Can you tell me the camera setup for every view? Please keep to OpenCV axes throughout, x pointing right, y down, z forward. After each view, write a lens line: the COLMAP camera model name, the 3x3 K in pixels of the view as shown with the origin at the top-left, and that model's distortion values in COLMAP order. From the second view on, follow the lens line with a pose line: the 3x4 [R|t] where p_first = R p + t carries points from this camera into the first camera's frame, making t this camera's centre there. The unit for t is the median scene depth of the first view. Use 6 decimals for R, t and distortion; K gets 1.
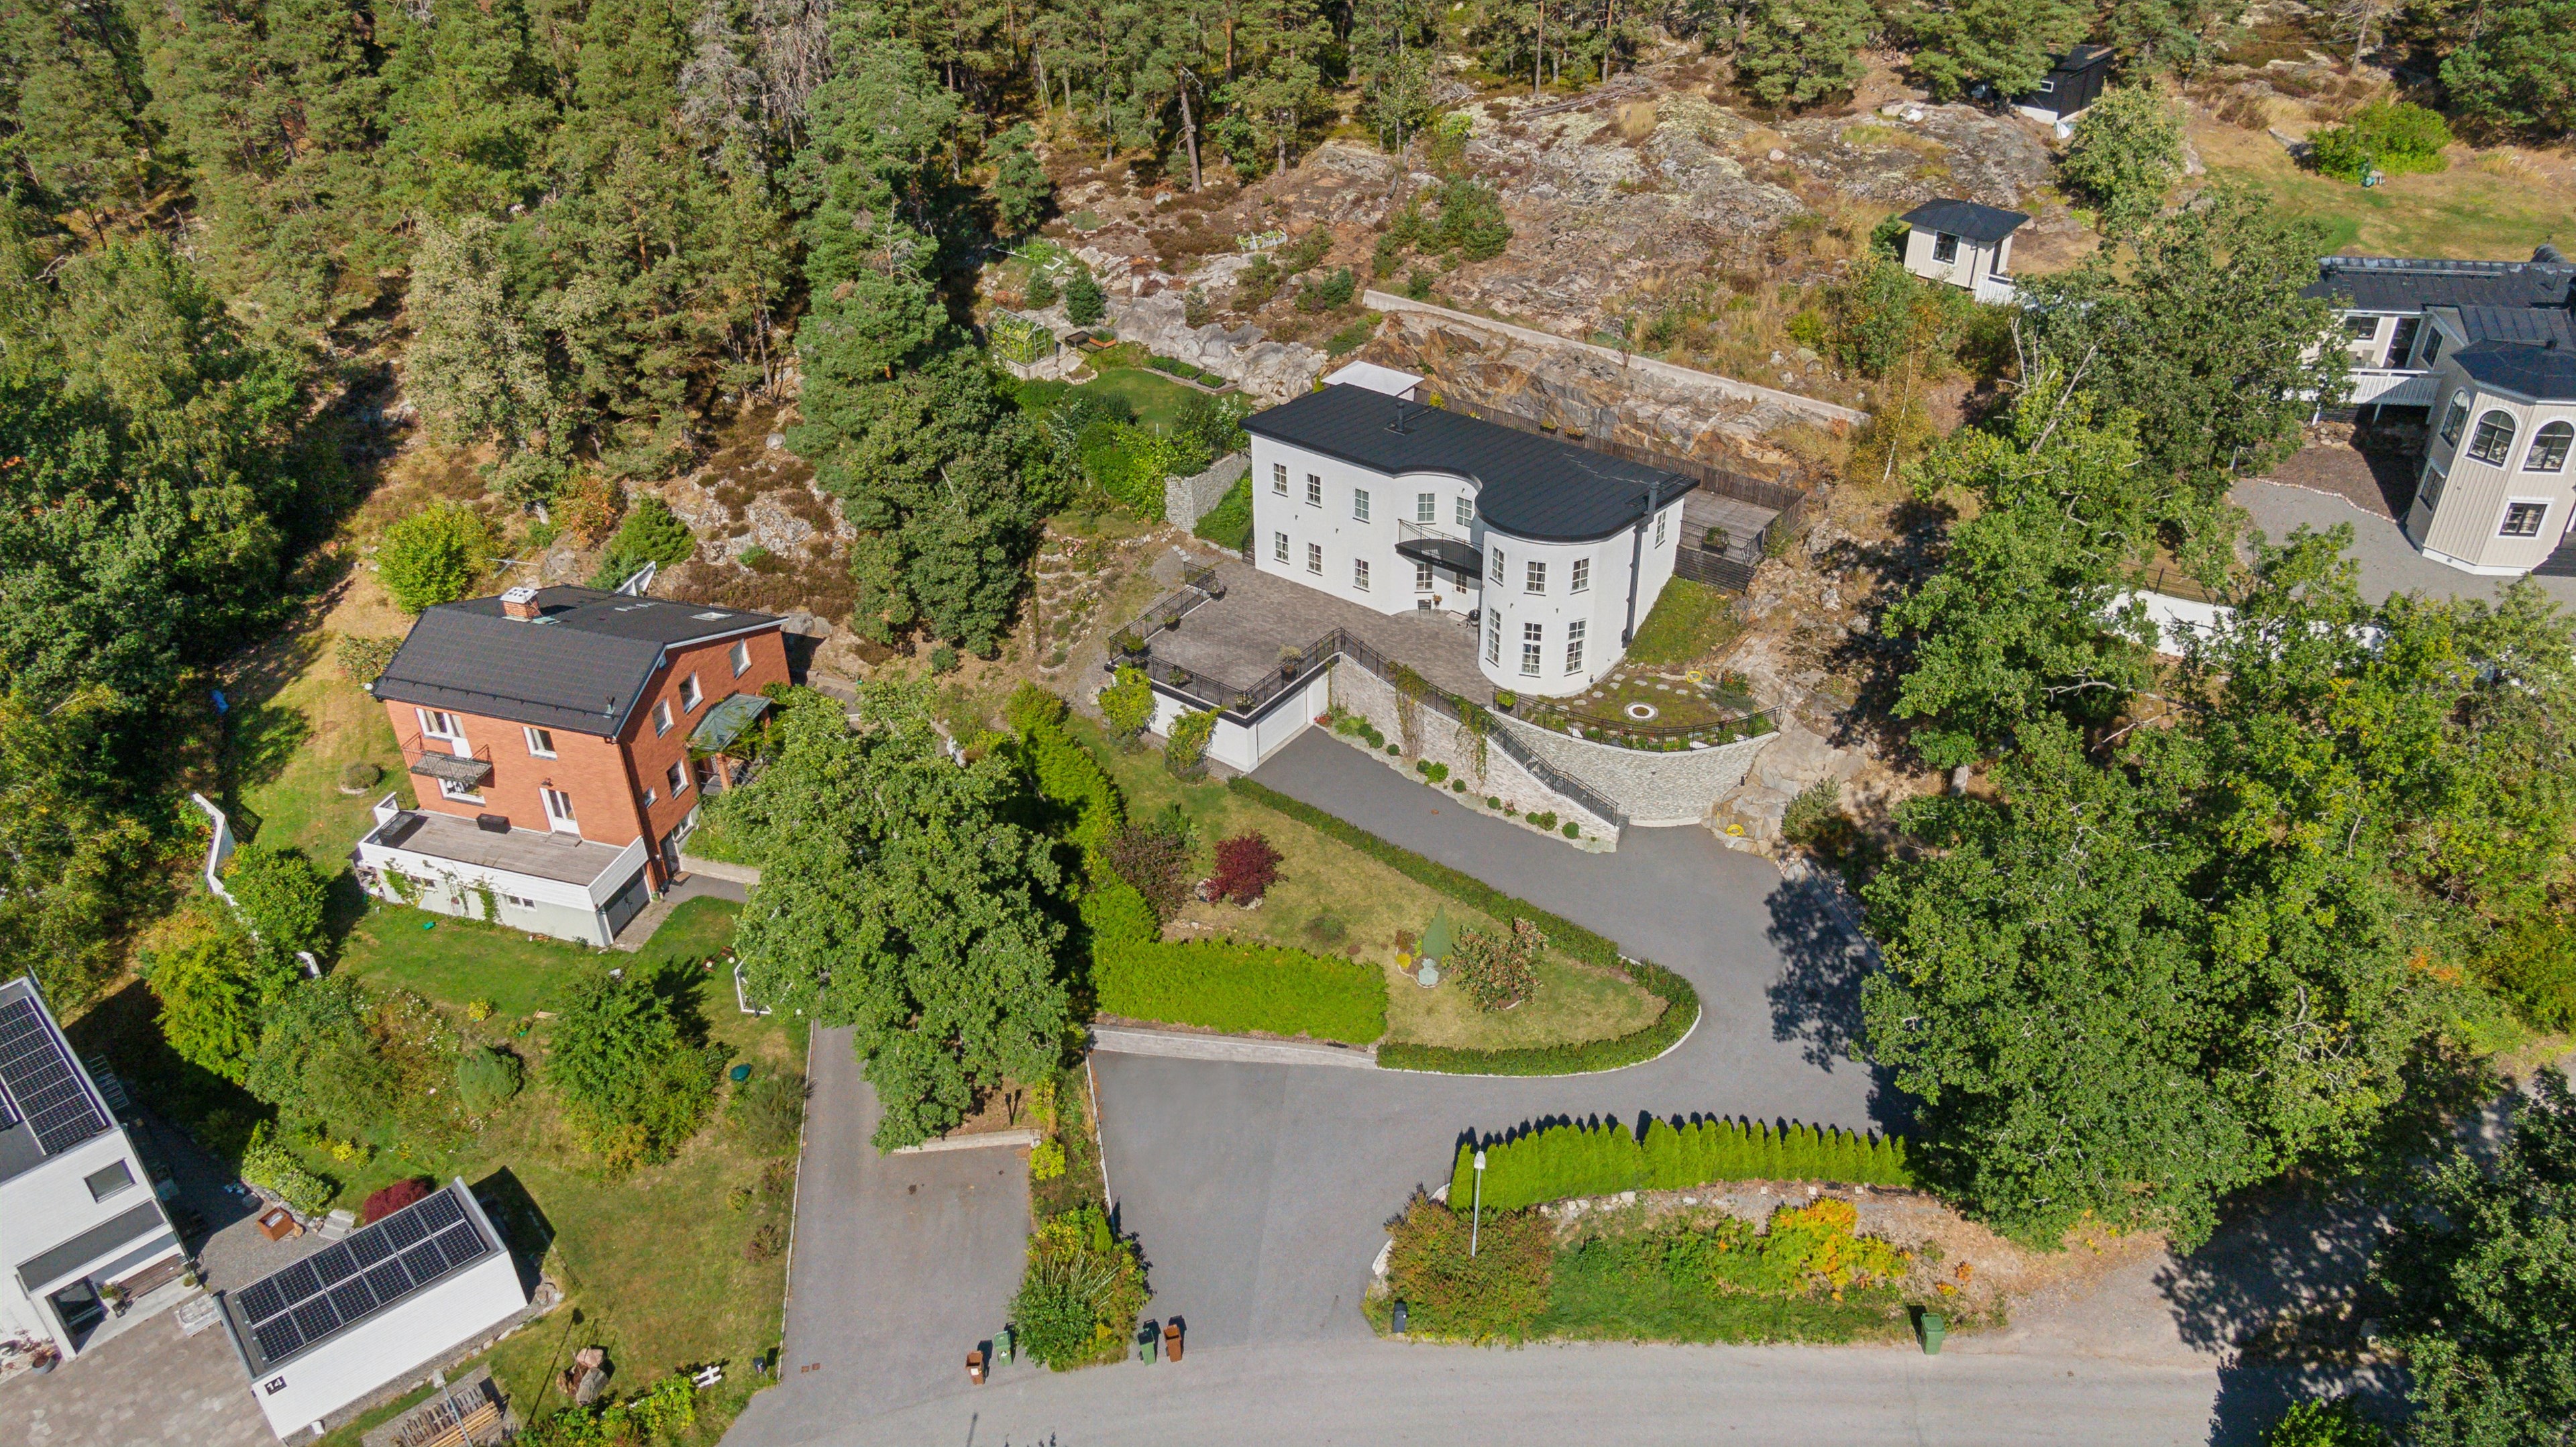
lens RADIAL K [[1881.9, 0, 1288.0], [0, 1881.9, 723.5], [0, 0, 1]] dist [0.005912, -0.029979]
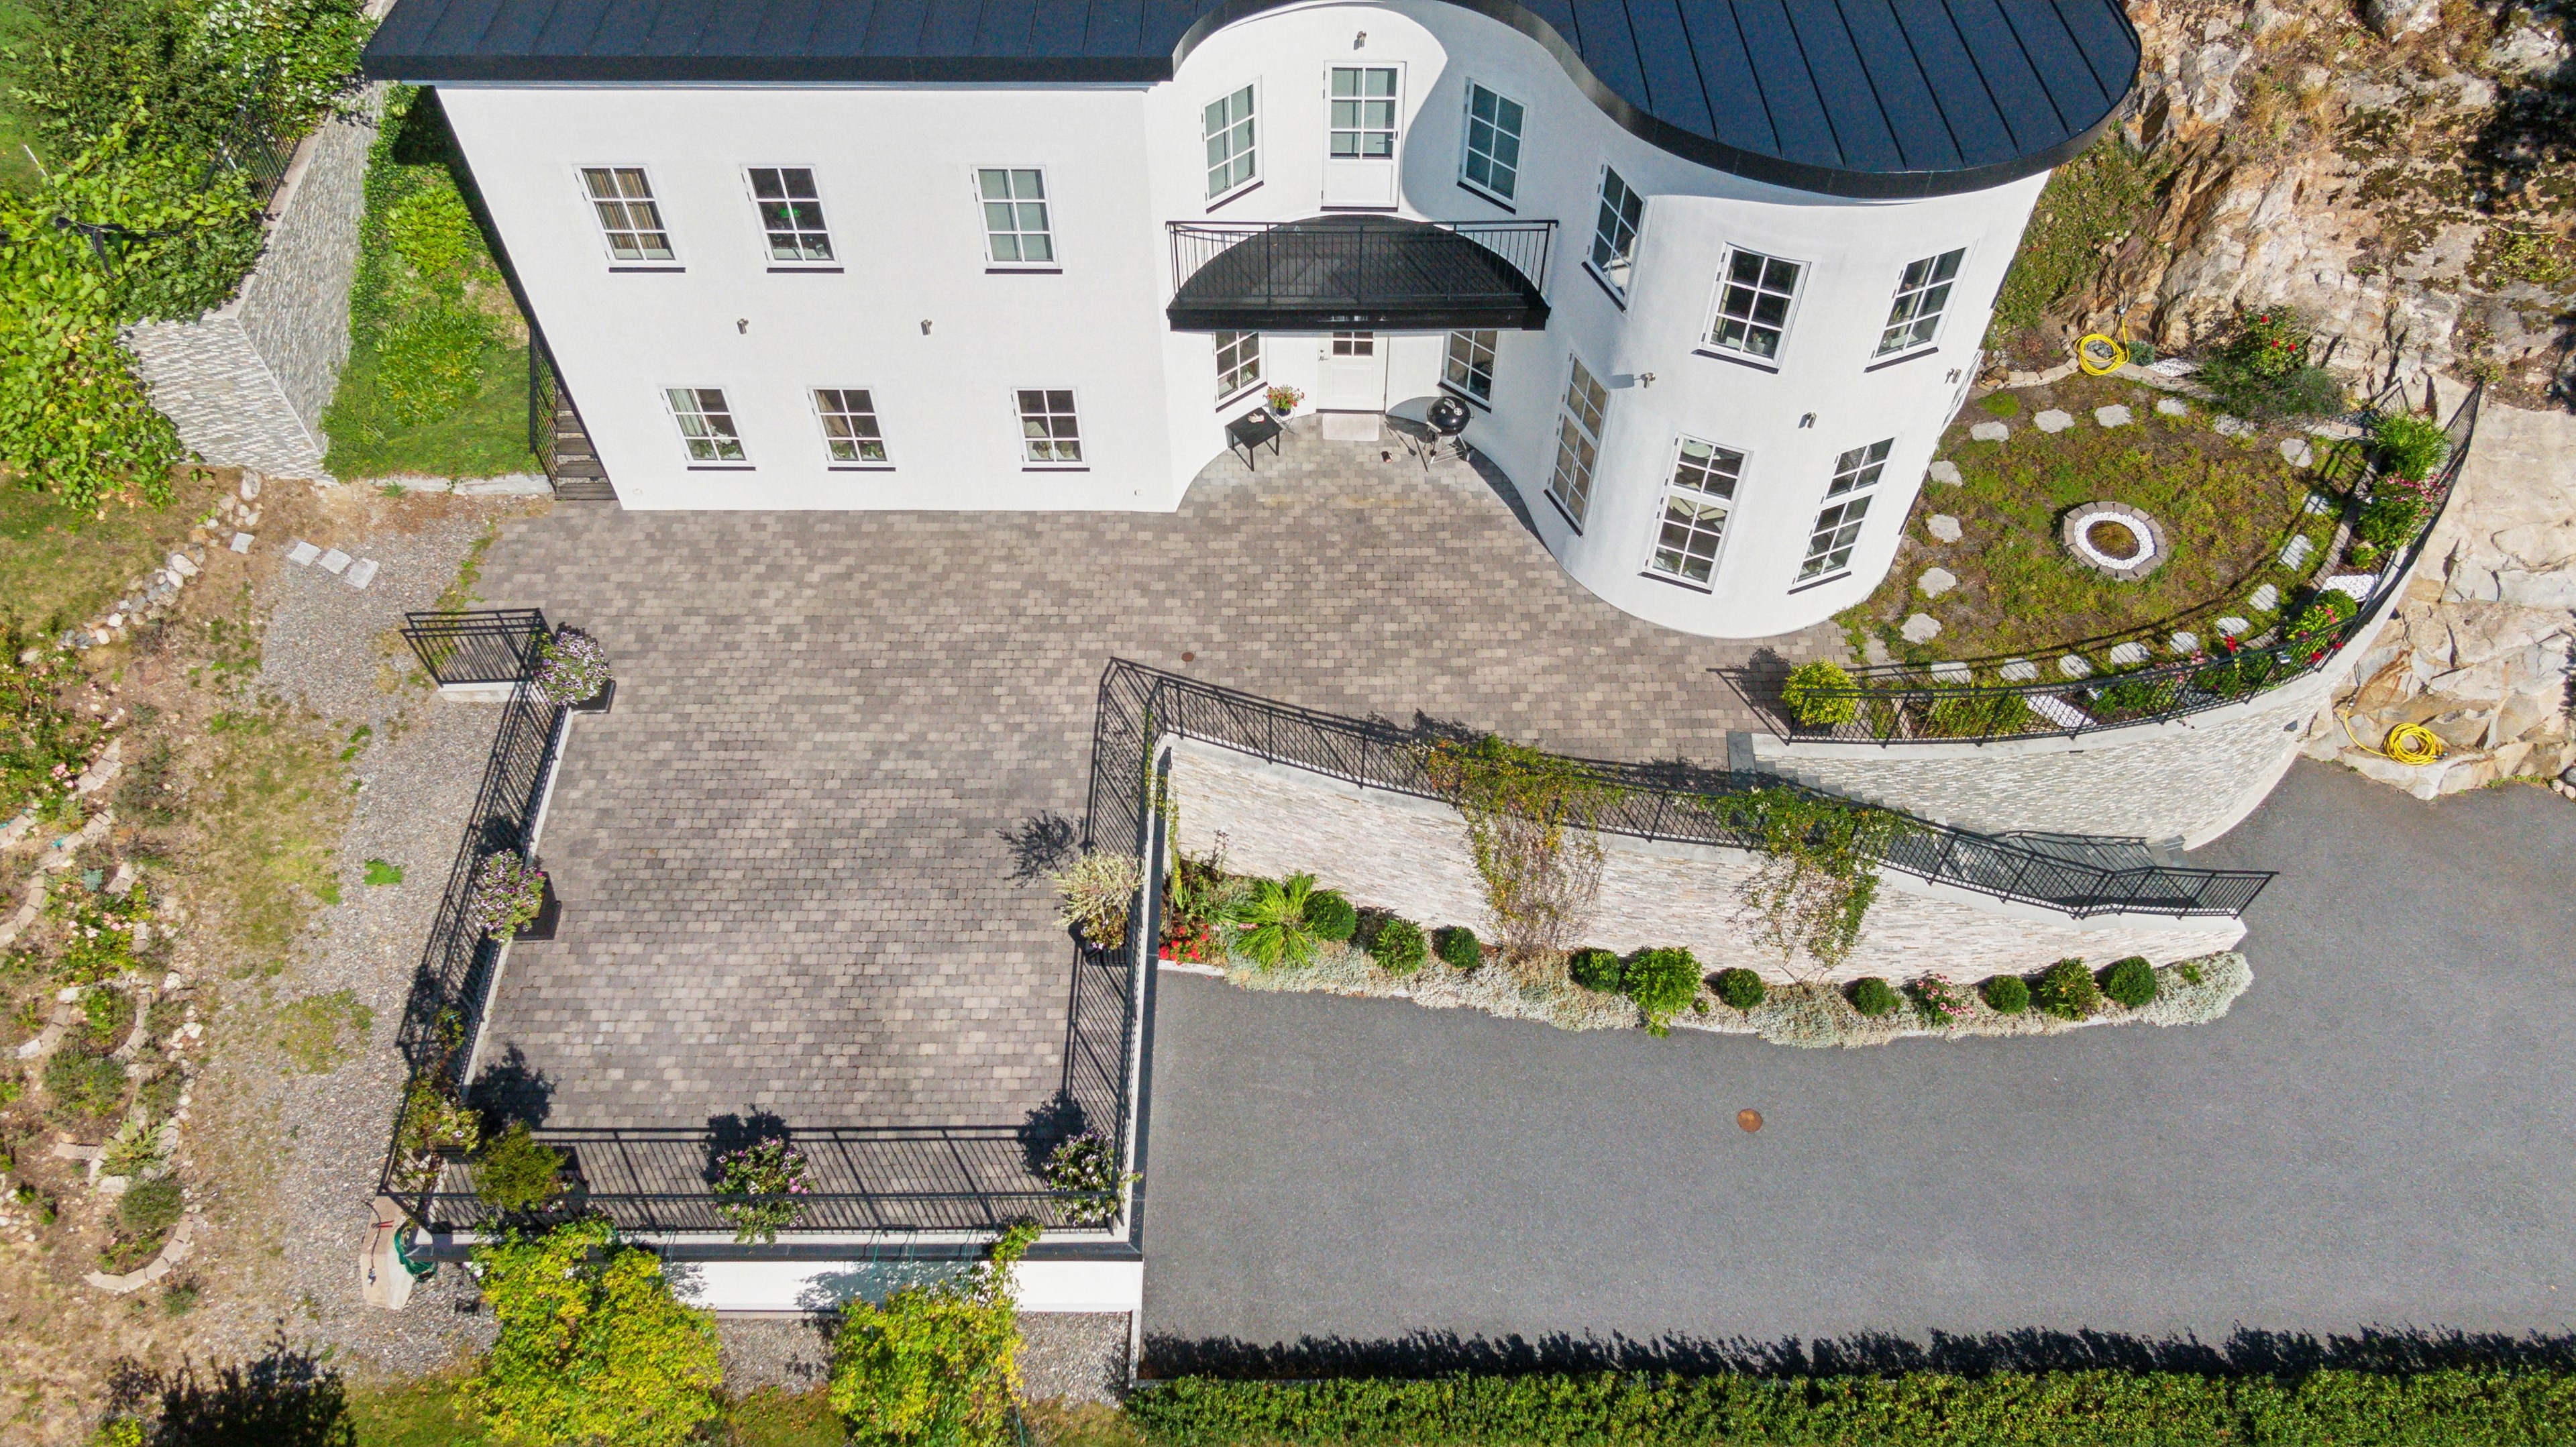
lens RADIAL K [[1830.3, 0, 1288.0], [0, 1830.3, 723.5], [0, 0, 1]] dist [0.002137, -0.004845]
pose [[0.795921, -0.483396, 0.364469, -0.060661], [0.317920, 0.846075, 0.427884, -0.158140], [-0.515205, -0.224690, 0.827090, 0.769107]]
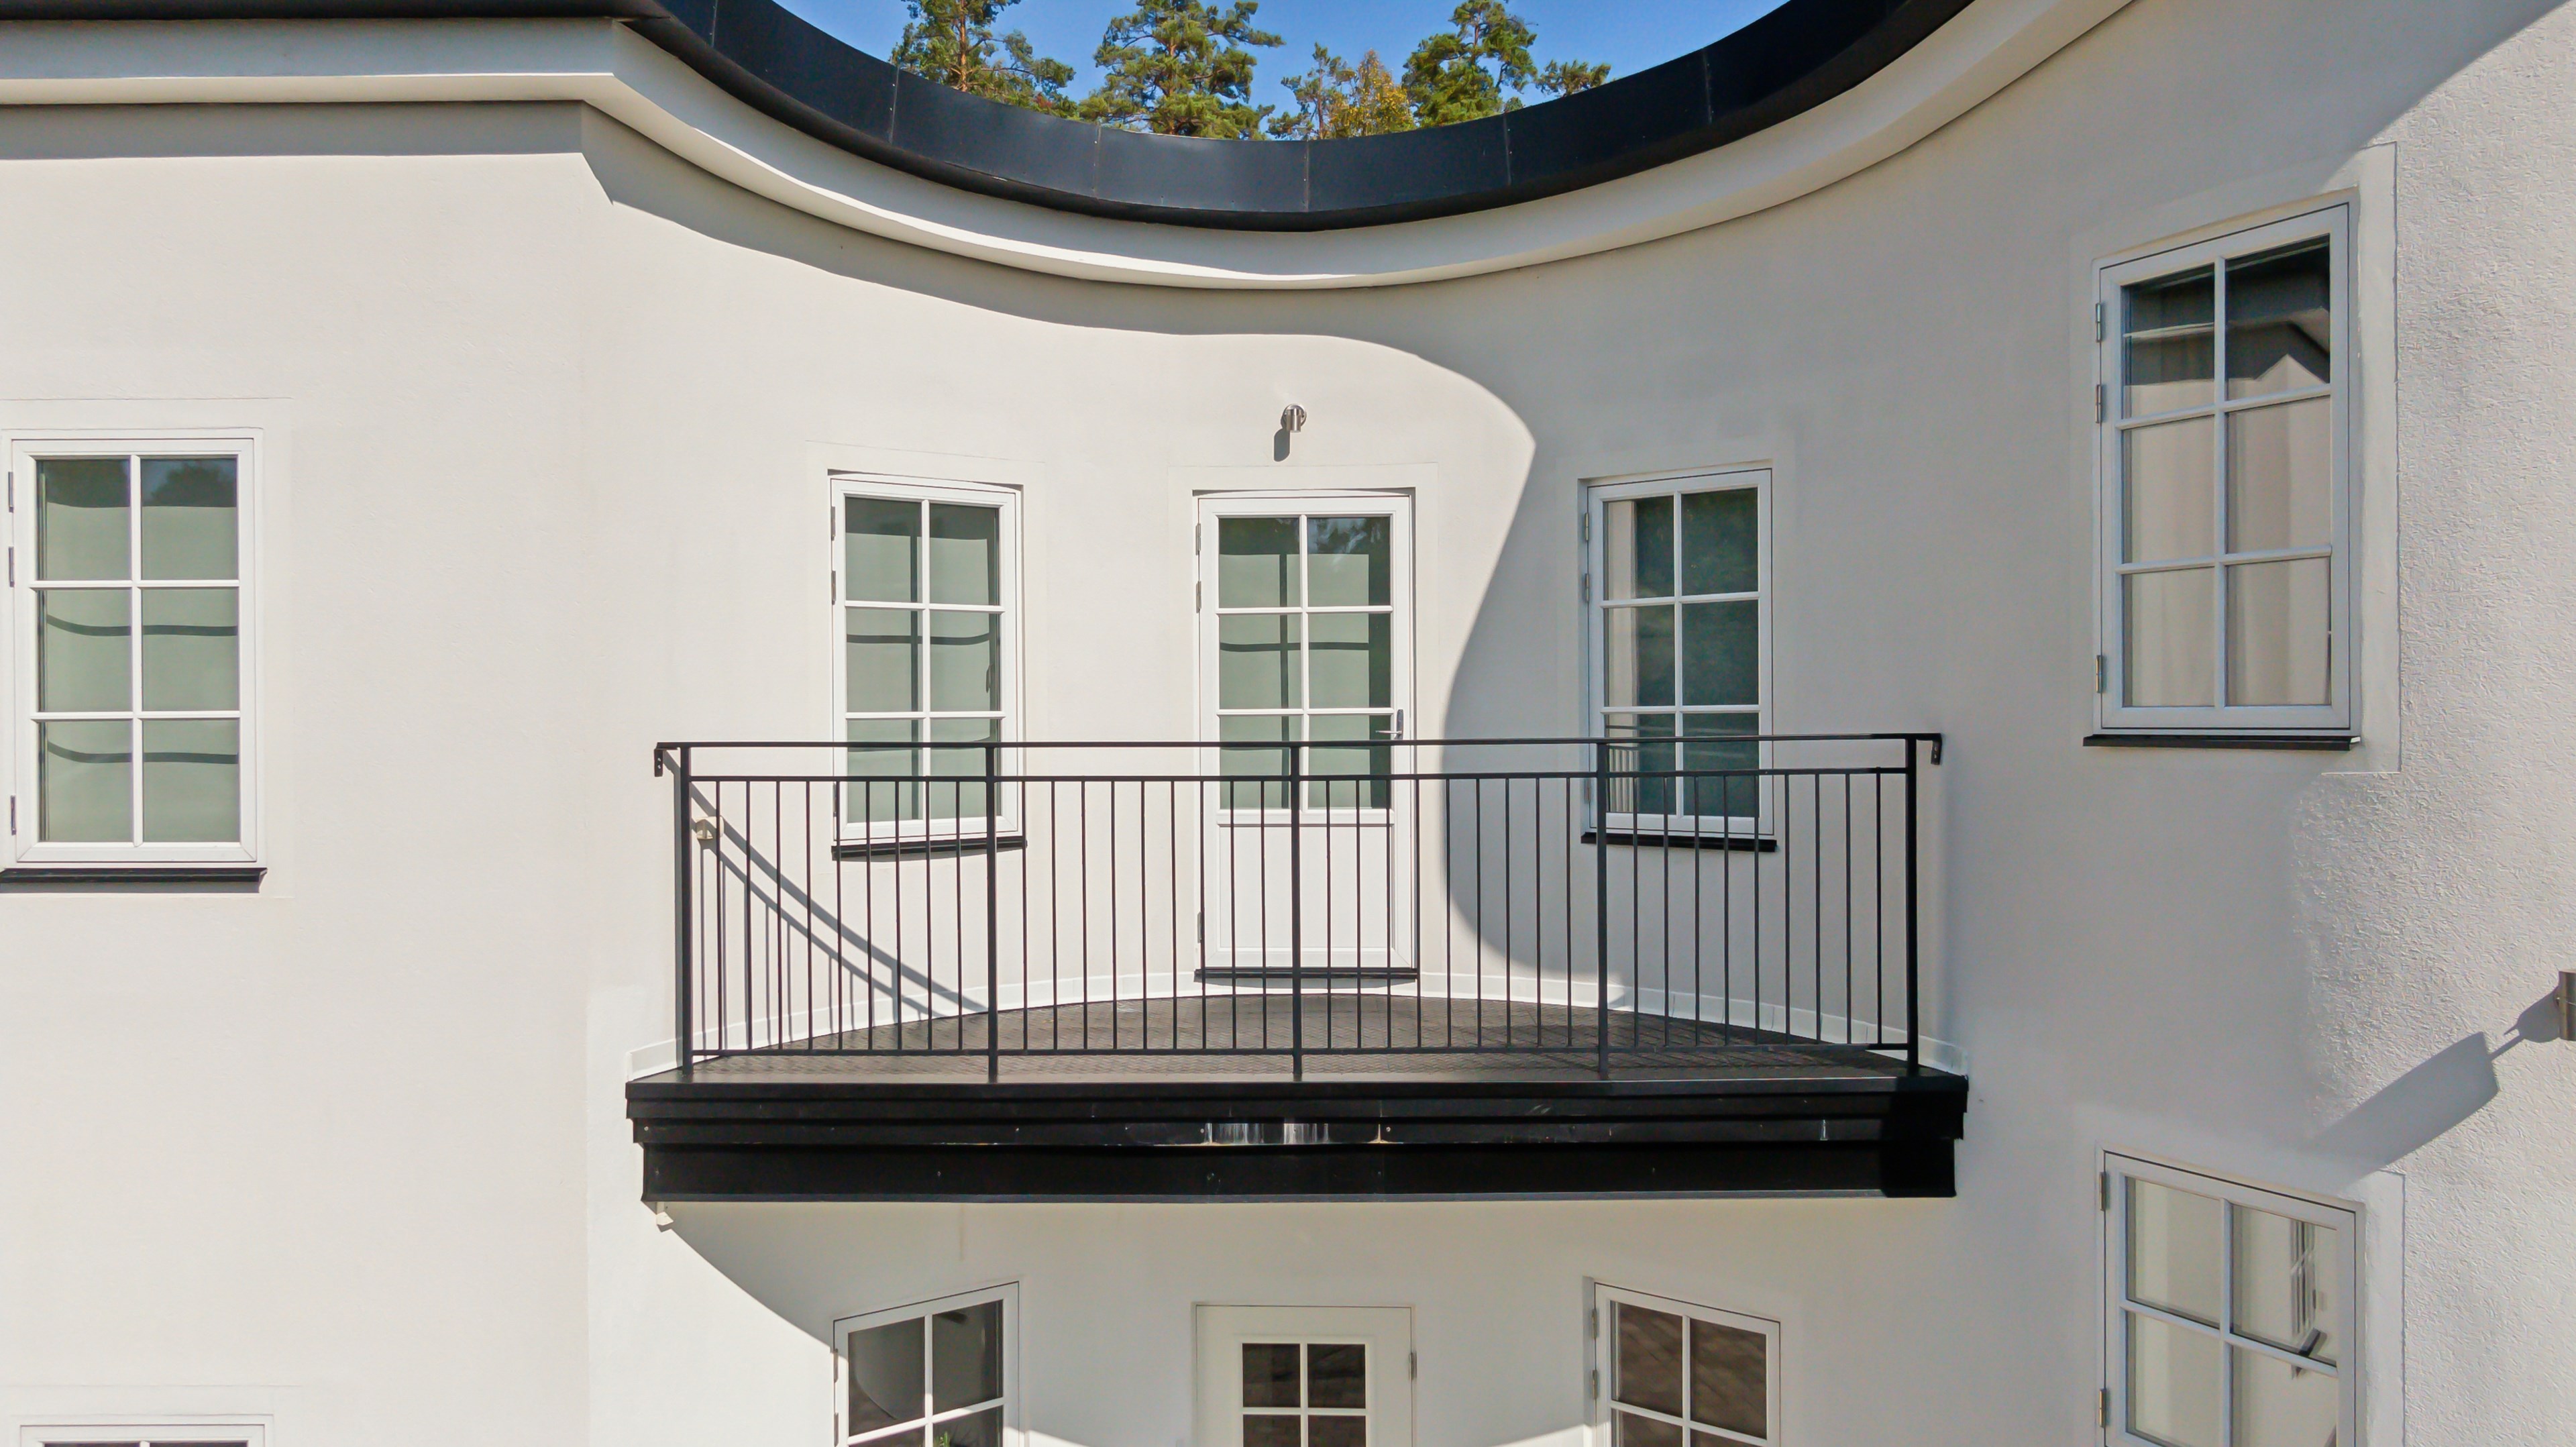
lens RADIAL K [[1807.8, 0, 1280.6], [0, 1807.8, 683.4], [0, 0, 1]] dist [0.020288, -0.002197]
pose [[0.802288, 0.027601, 0.596299, 0.033064], [0.315789, 0.828080, -0.463208, -0.066088], [-0.506568, 0.559931, 0.655642, 0.949307]]
